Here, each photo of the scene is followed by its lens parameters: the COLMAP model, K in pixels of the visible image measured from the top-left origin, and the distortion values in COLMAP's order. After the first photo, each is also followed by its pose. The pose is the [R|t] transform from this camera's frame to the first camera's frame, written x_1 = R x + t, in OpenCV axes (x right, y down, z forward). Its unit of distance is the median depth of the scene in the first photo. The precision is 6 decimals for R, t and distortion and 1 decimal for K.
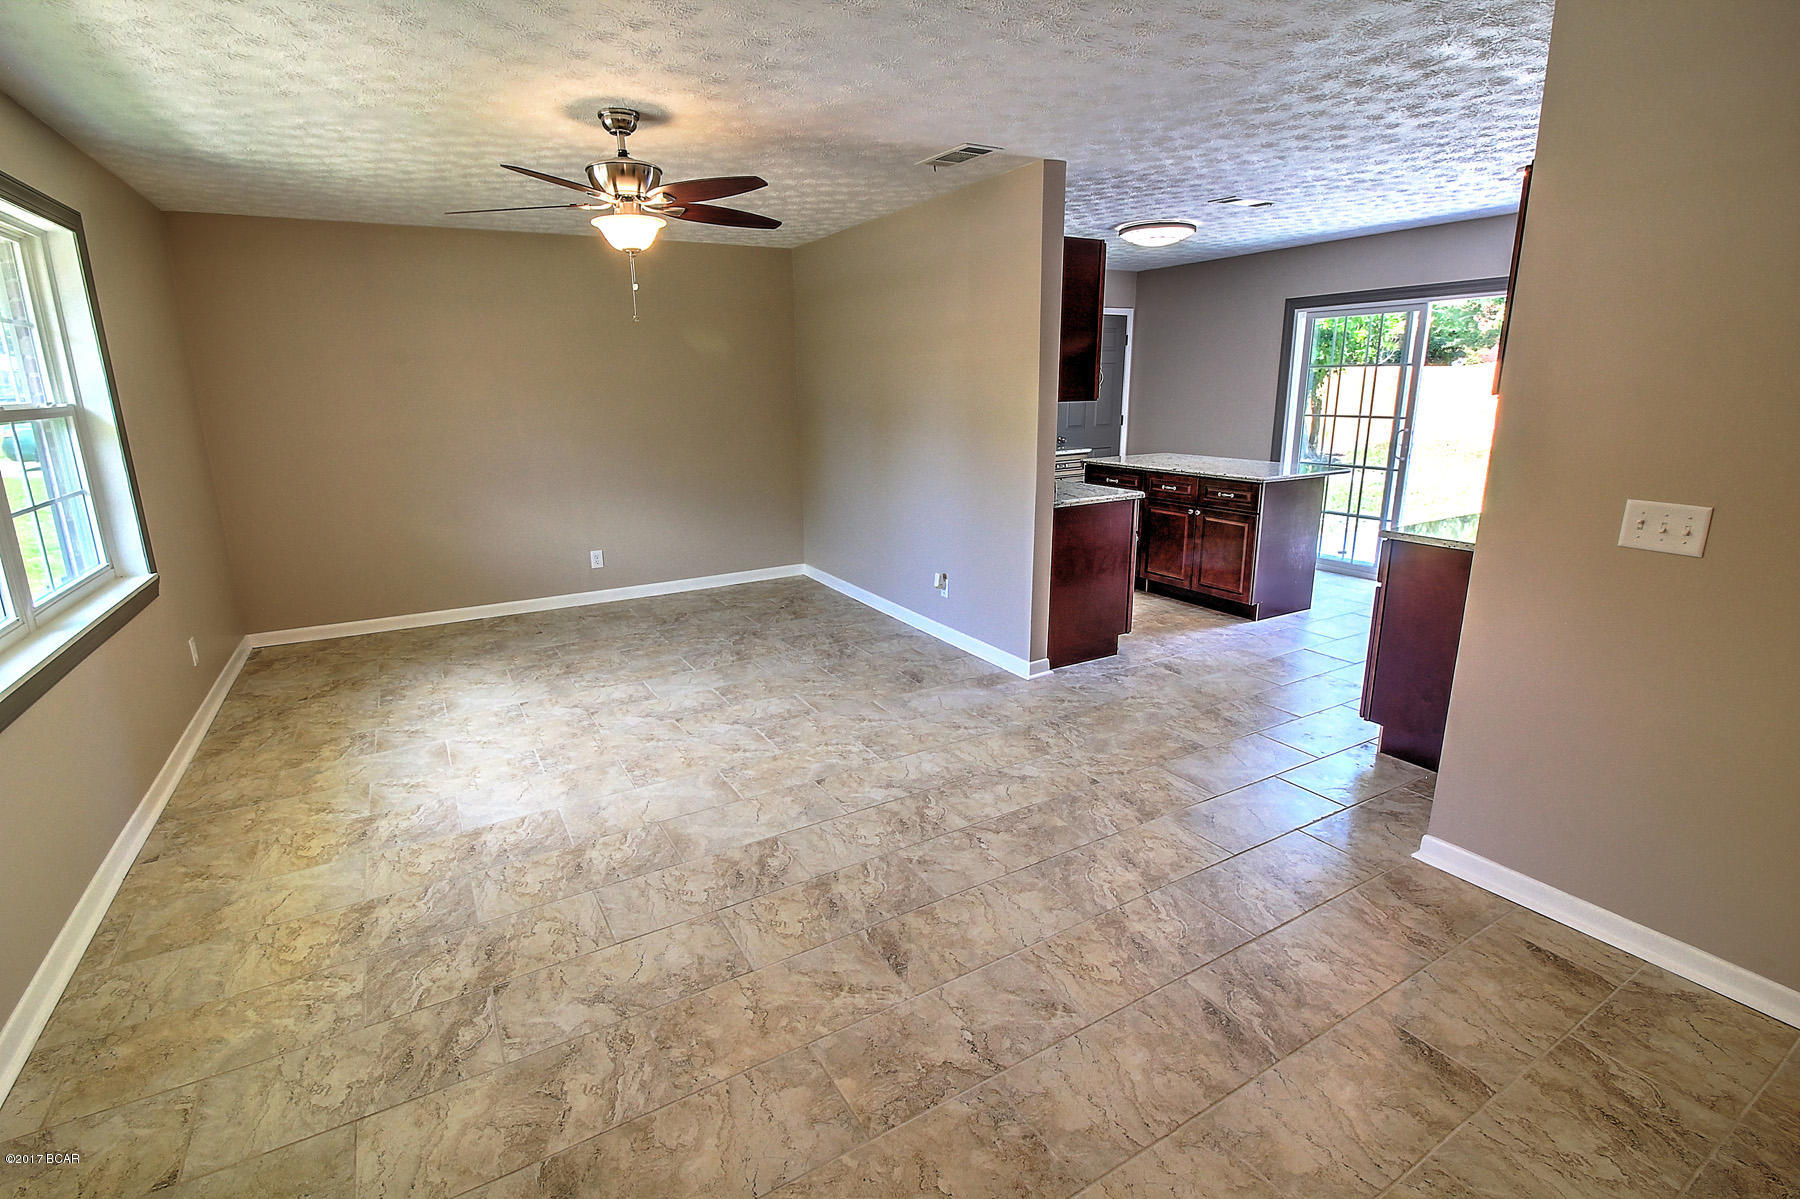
lens RADIAL K [[834.1, 0, 888.3], [0, 834.1, 589.1], [0, 0, 1]] dist [0.001632, -0.015199]
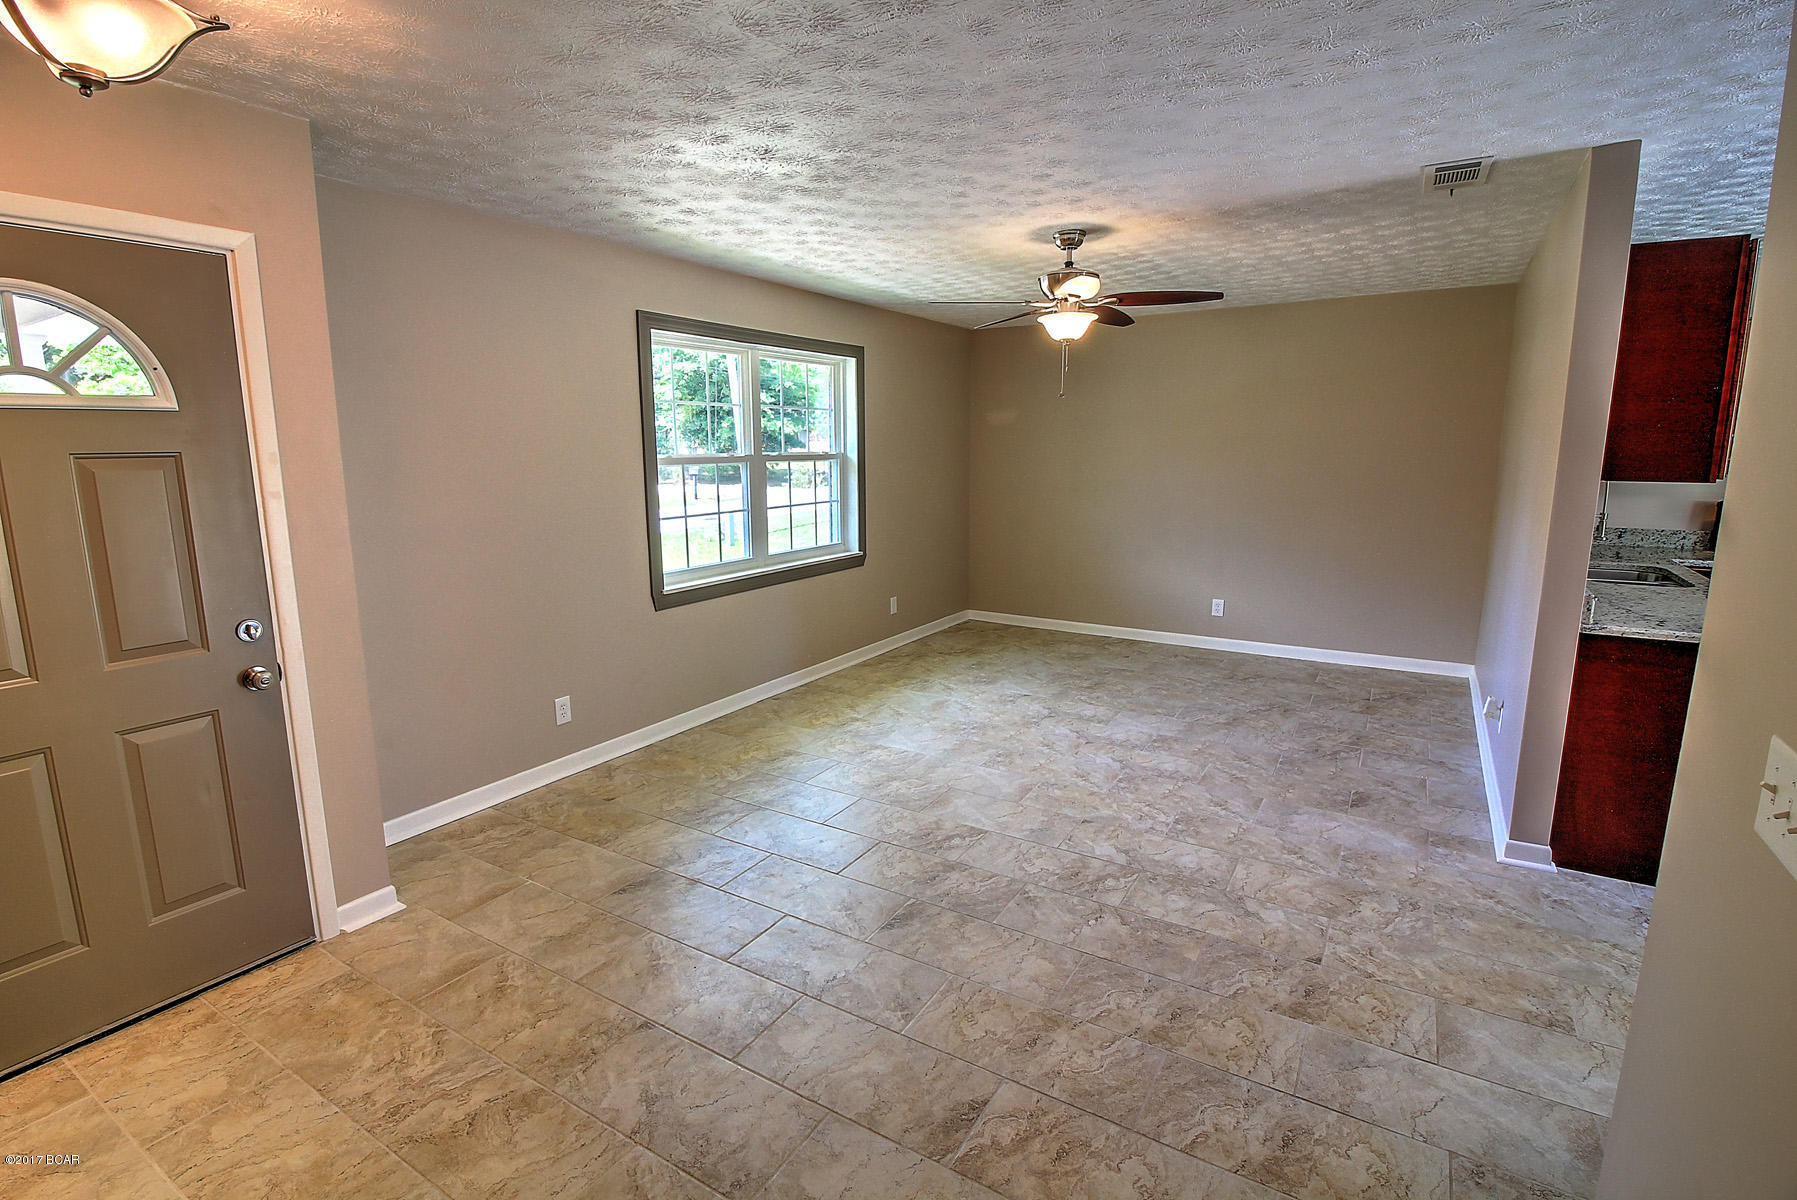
lens RADIAL K [[839.6, 0, 879.9], [0, 839.6, 584.4], [0, 0, 1]] dist [0.001748, -0.015411]
pose [[0.463393, 0.156742, -0.872180, 0.678808], [-0.212917, 0.975094, 0.062113, -0.072374], [0.860193, 0.156920, 0.485225, 0.215333]]
